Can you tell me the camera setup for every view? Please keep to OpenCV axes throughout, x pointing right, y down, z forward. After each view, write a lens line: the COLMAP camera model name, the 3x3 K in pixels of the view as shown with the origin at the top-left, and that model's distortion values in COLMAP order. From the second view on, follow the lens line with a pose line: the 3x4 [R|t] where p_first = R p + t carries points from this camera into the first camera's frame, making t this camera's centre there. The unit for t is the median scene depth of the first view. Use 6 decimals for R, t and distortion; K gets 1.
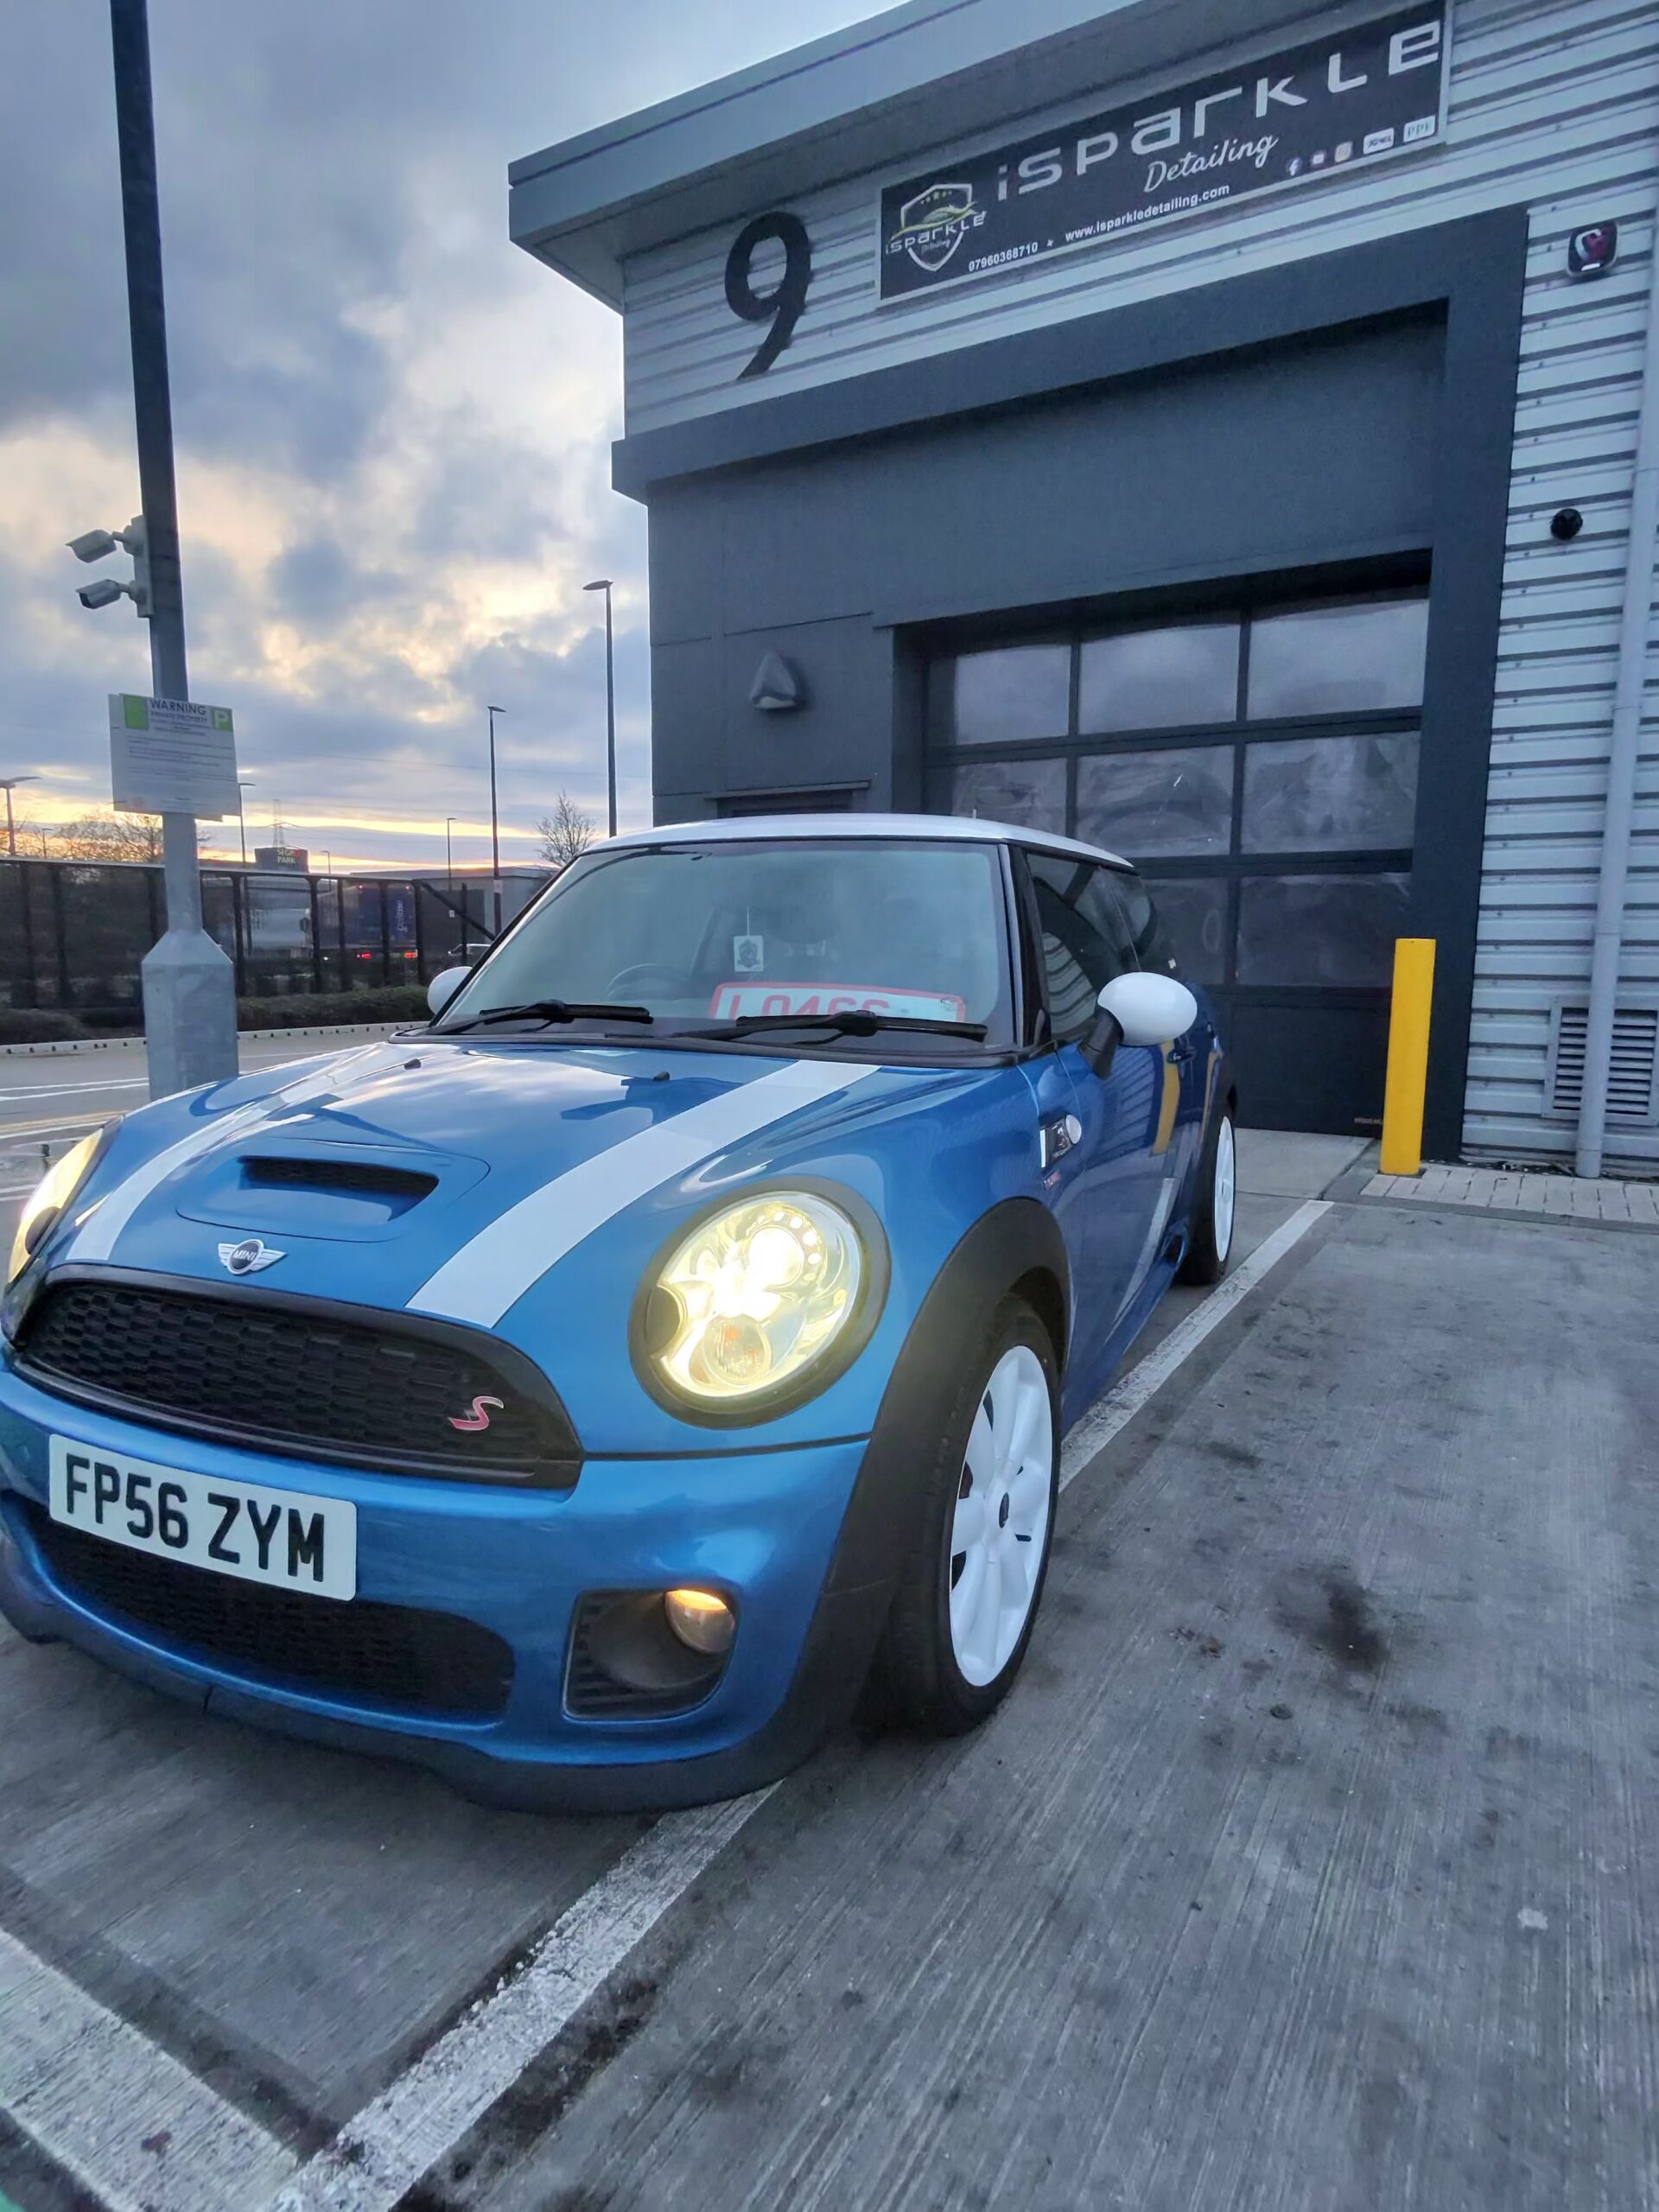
lens RADIAL K [[1231.0, 0, 834.4], [0, 1231.0, 1115.7], [0, 0, 1]] dist [-0.001439, -0.000876]
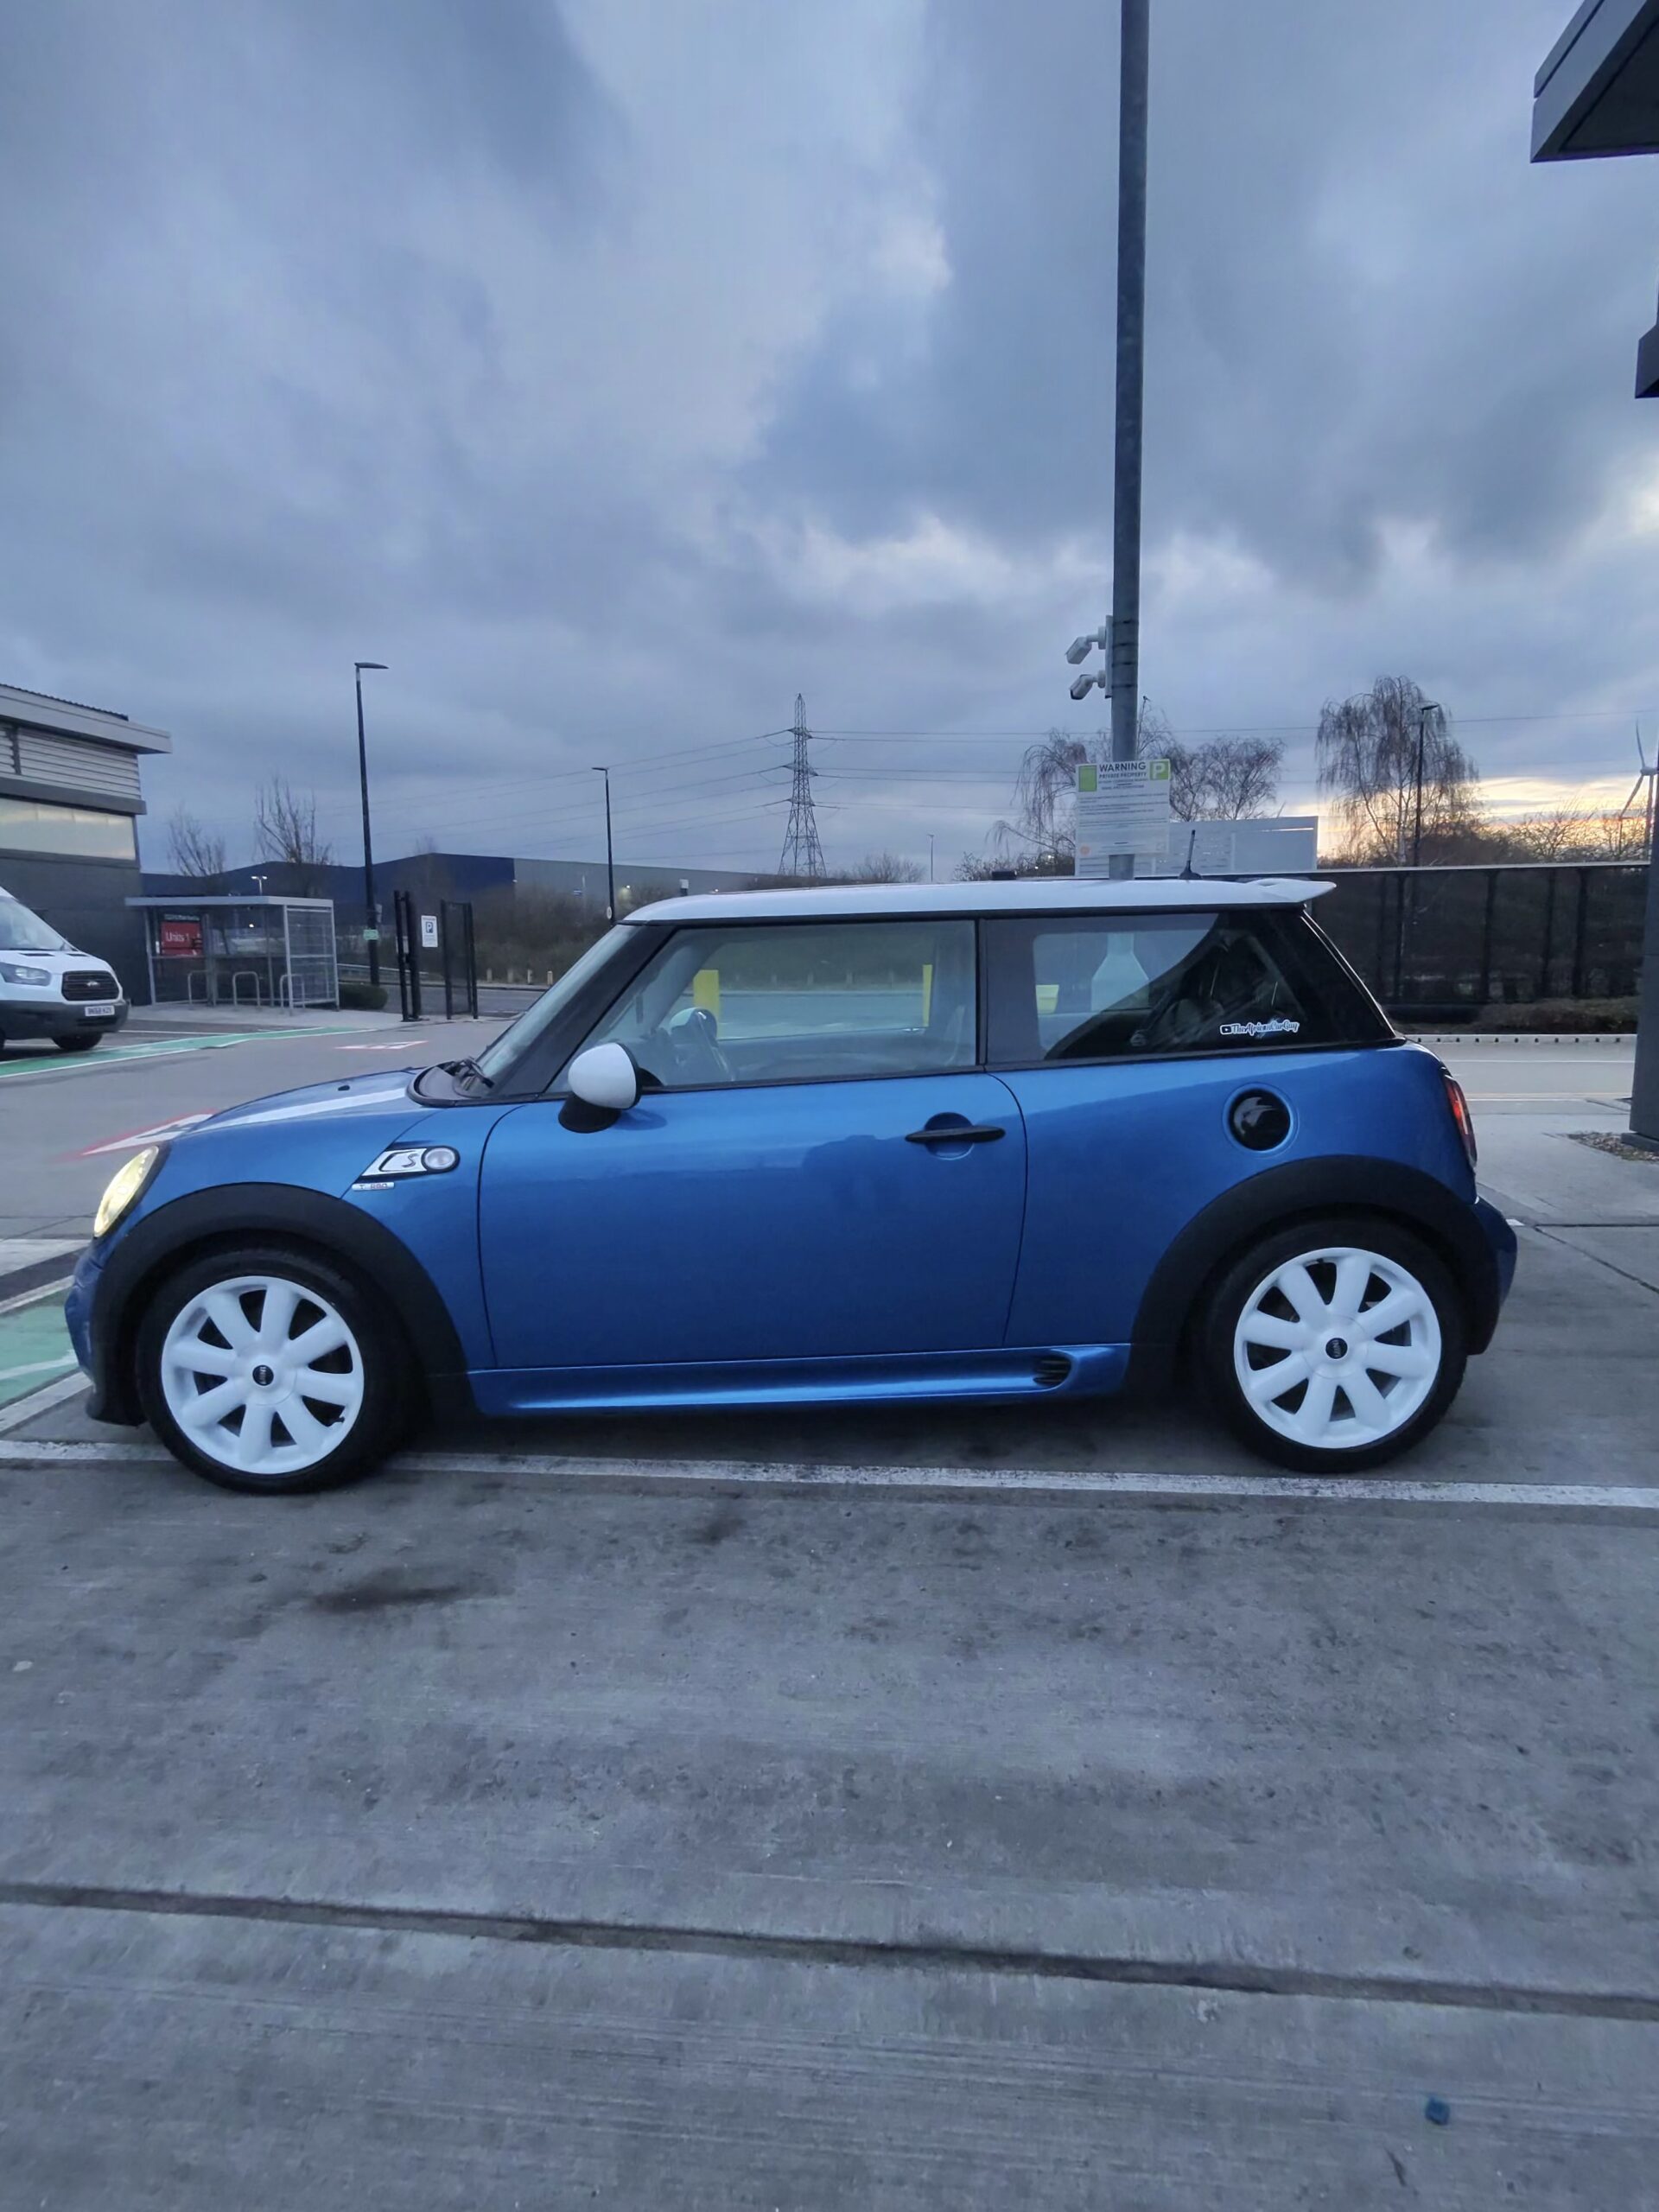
lens RADIAL K [[1252.8, 0, 849.2], [0, 1252.8, 1108.7], [0, 0, 1]] dist [-0.001276, 0.000078]
pose [[0.412385, 0.110651, -0.904265, 0.924544], [-0.108615, 0.991488, 0.071791, -0.108475], [0.904511, 0.068611, 0.420894, 0.481927]]
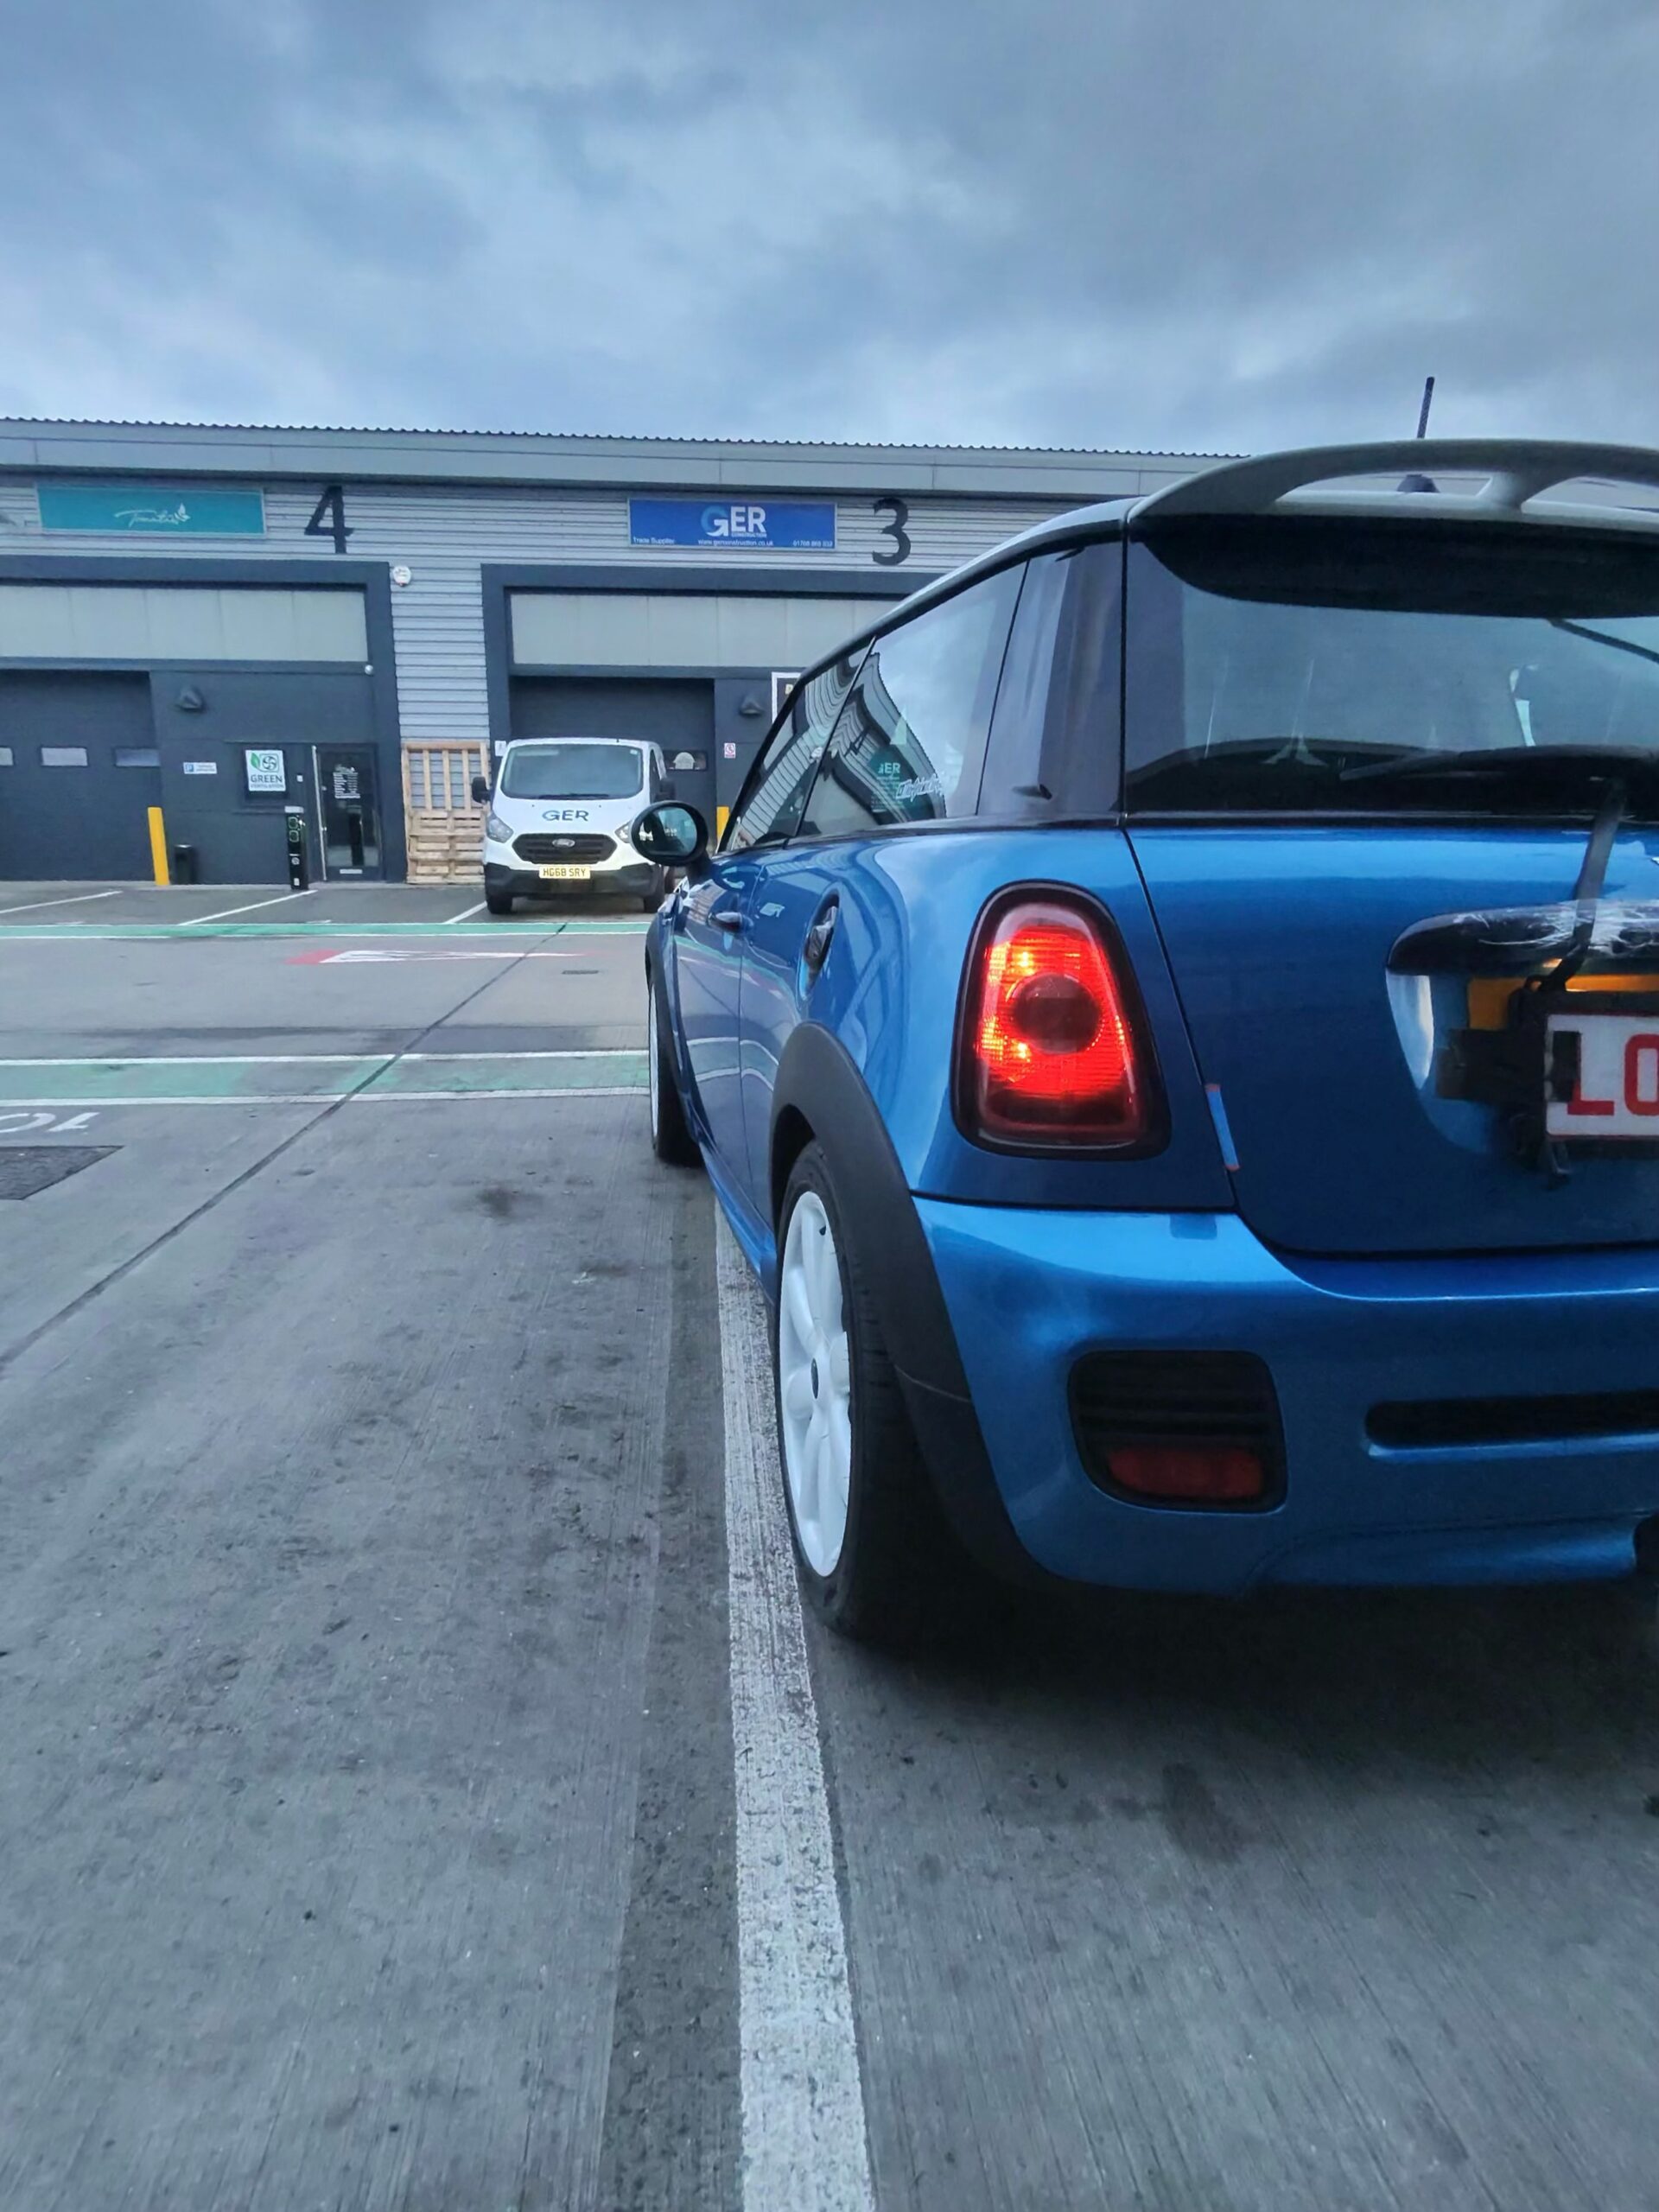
lens RADIAL K [[1328.8, 0, 831.4], [0, 1328.8, 1125.0], [0, 0, 1]] dist [-0.004733, 0.016910]
pose [[-0.806149, 0.128535, -0.577584, 0.600249], [-0.084882, 0.940905, 0.327860, -0.170204], [0.585593, 0.313330, -0.747599, 1.430238]]
